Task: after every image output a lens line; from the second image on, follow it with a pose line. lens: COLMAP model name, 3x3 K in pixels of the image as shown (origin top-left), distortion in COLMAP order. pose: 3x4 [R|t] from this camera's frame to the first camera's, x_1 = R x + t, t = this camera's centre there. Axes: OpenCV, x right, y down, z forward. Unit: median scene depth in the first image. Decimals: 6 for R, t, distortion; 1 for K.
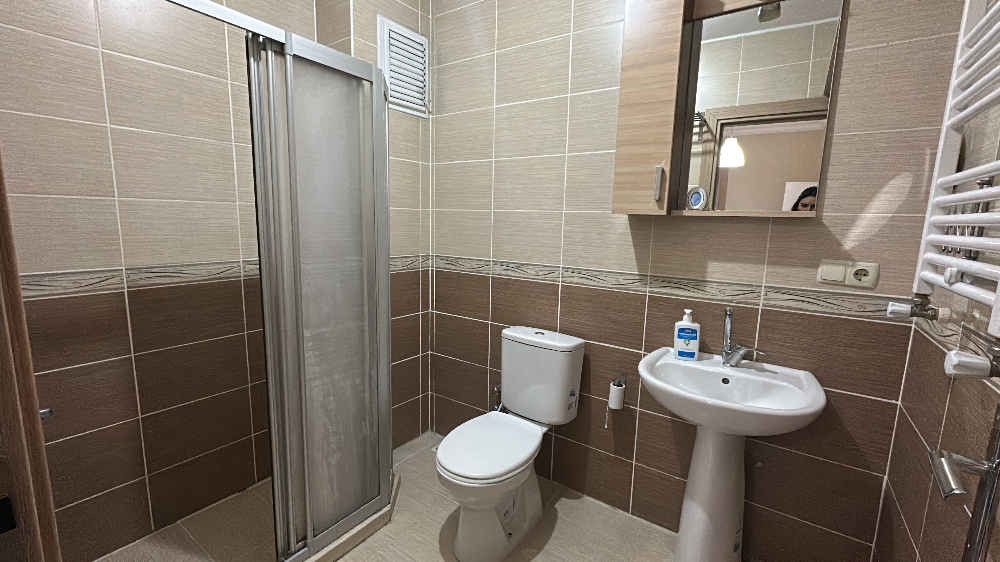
lens RADIAL K [[418.2, 0, 500.0], [0, 418.2, 281.0], [0, 0, 1]] dist [0.000533, 0.000415]
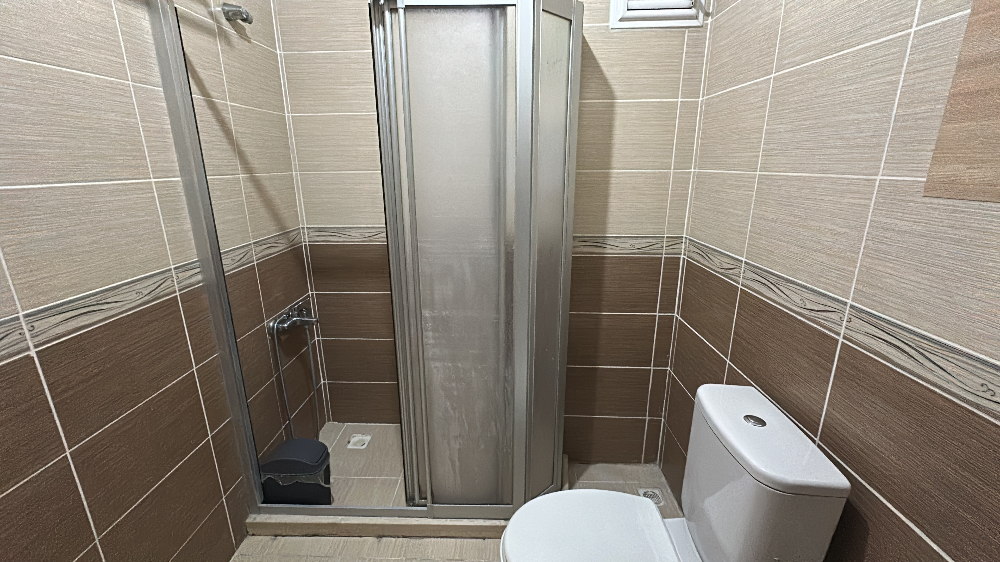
lens RADIAL K [[418.2, 0, 500.0], [0, 418.2, 281.0], [0, 0, 1]] dist [0.000533, 0.000415]
pose [[0.553001, 0.199230, -0.809010, 0.307019], [-0.103386, 0.979894, 0.170643, -0.099466], [0.826741, -0.010725, 0.562480, 0.458000]]
